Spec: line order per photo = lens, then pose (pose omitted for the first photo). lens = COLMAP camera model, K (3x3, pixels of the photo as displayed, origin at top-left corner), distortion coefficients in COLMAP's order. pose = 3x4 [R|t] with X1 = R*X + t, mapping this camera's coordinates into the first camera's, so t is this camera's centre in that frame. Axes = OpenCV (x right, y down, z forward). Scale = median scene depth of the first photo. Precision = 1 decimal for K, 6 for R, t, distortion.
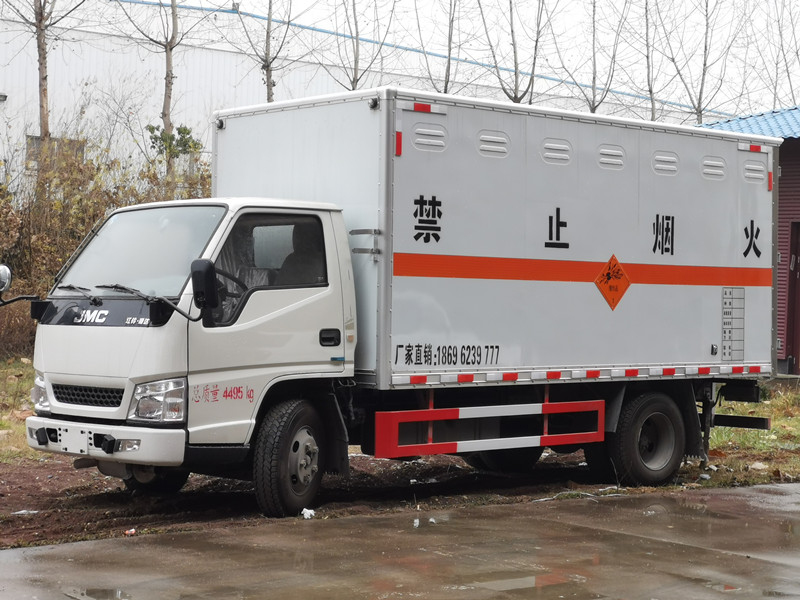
lens RADIAL K [[1593.5, 0, 400.0], [0, 1593.5, 300.0], [0, 0, 1]] dist [-0.008901, 0.123079]
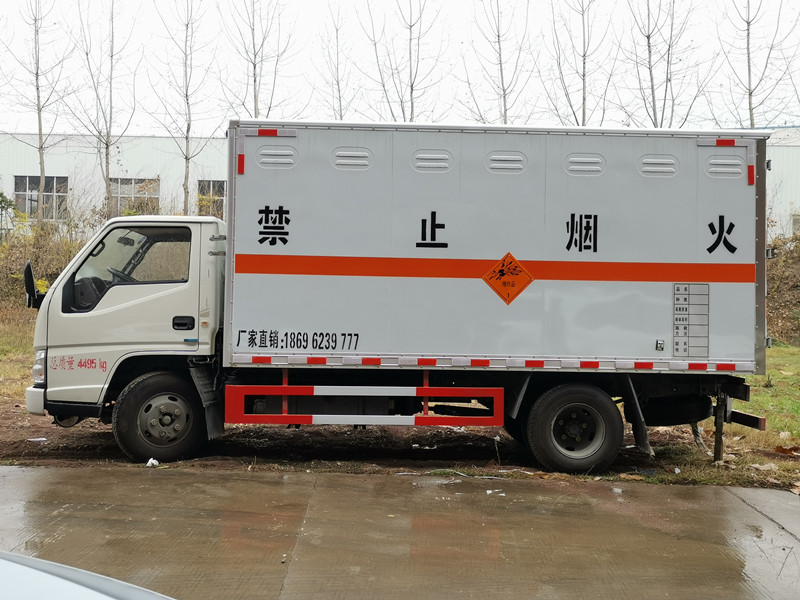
lens RADIAL K [[969.1, 0, 400.6], [0, 969.1, 283.4], [0, 0, 1]] dist [0.032343, 0.022824]
pose [[0.770636, -0.009796, -0.637201, 0.548701], [-0.006047, 0.999724, -0.022683, 0.008334], [0.637247, 0.021333, 0.770364, 0.498470]]
